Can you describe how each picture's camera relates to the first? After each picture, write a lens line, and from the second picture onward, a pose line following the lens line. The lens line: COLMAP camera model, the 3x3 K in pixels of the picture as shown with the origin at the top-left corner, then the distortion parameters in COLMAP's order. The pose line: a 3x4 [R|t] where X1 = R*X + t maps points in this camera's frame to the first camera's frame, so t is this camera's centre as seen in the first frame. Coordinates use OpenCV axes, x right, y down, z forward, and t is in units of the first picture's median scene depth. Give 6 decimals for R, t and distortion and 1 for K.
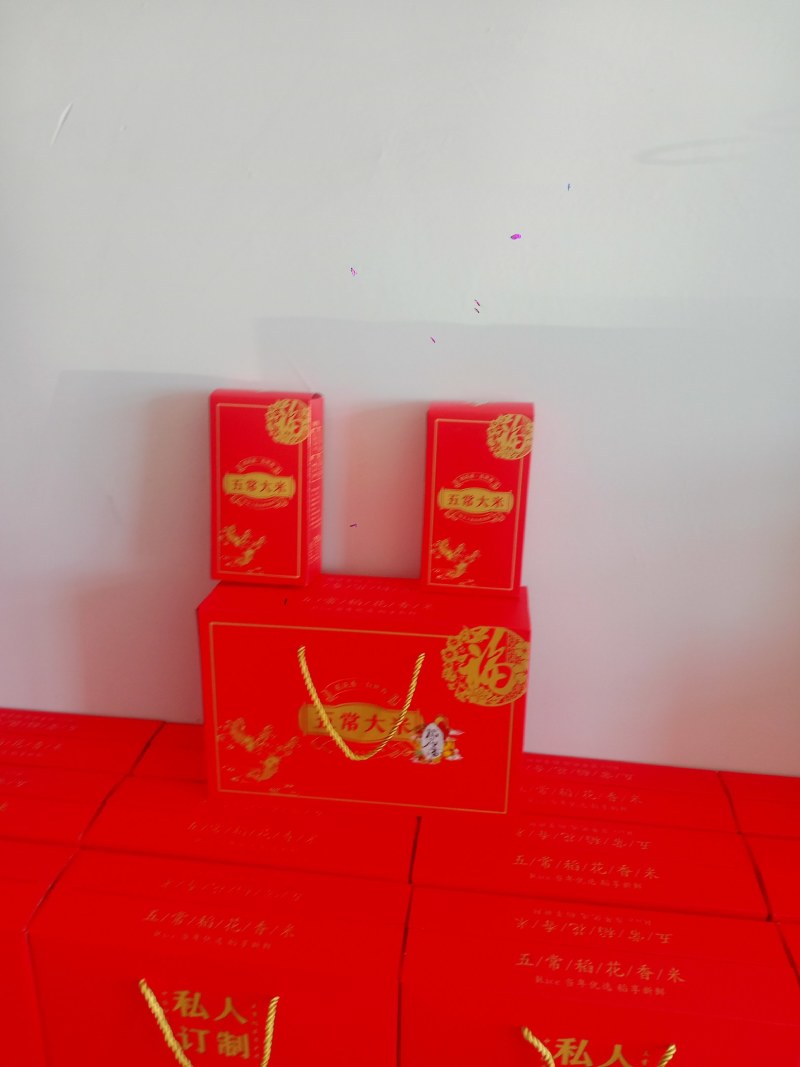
lens RADIAL K [[877.2, 0, 404.0], [0, 877.2, 535.2], [0, 0, 1]] dist [0.093016, -0.192632]
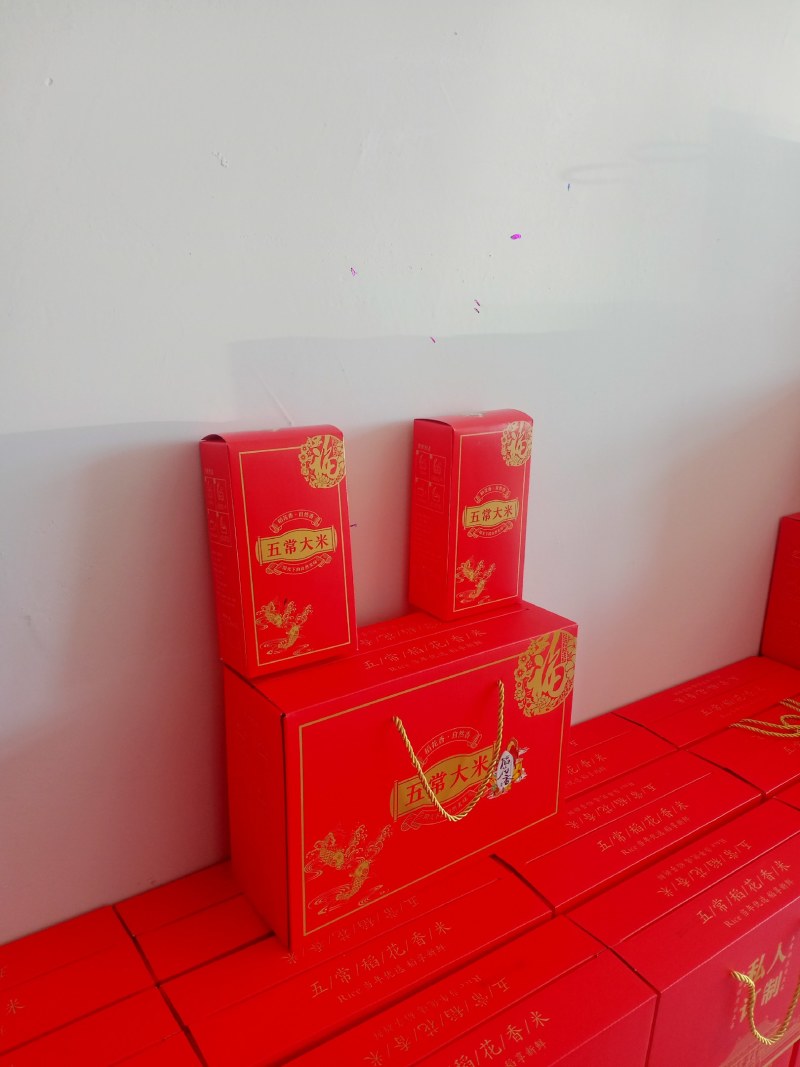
lens RADIAL K [[872.6, 0, 400.0], [0, 872.6, 533.5], [0, 0, 1]] dist [0.074643, -0.151746]
pose [[0.734185, -0.195464, 0.650205, -0.621635], [0.215082, 0.975298, 0.050332, -0.087570], [-0.643982, 0.102894, 0.758090, 0.330554]]
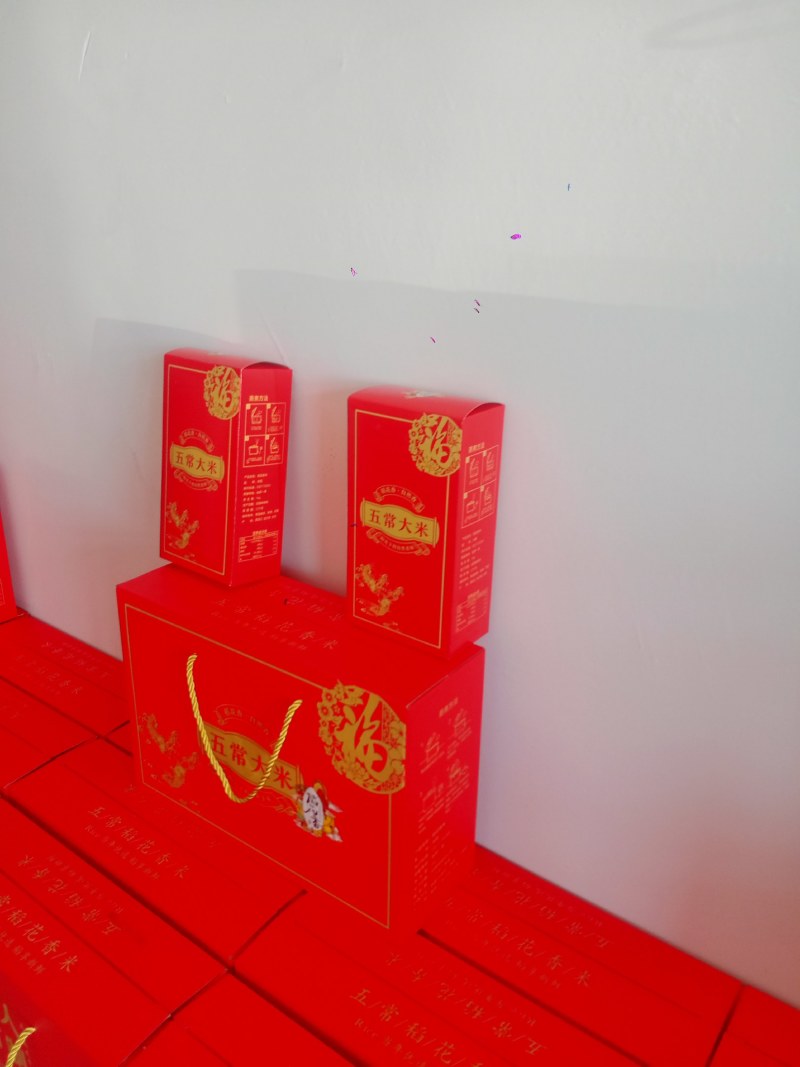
lens RADIAL K [[877.2, 0, 404.0], [0, 877.2, 535.2], [0, 0, 1]] dist [0.093016, -0.192632]
pose [[0.863681, 0.180420, -0.470642, 0.439935], [-0.161198, 0.983573, 0.081235, -0.090068], [0.477567, 0.005705, 0.878577, 0.334023]]
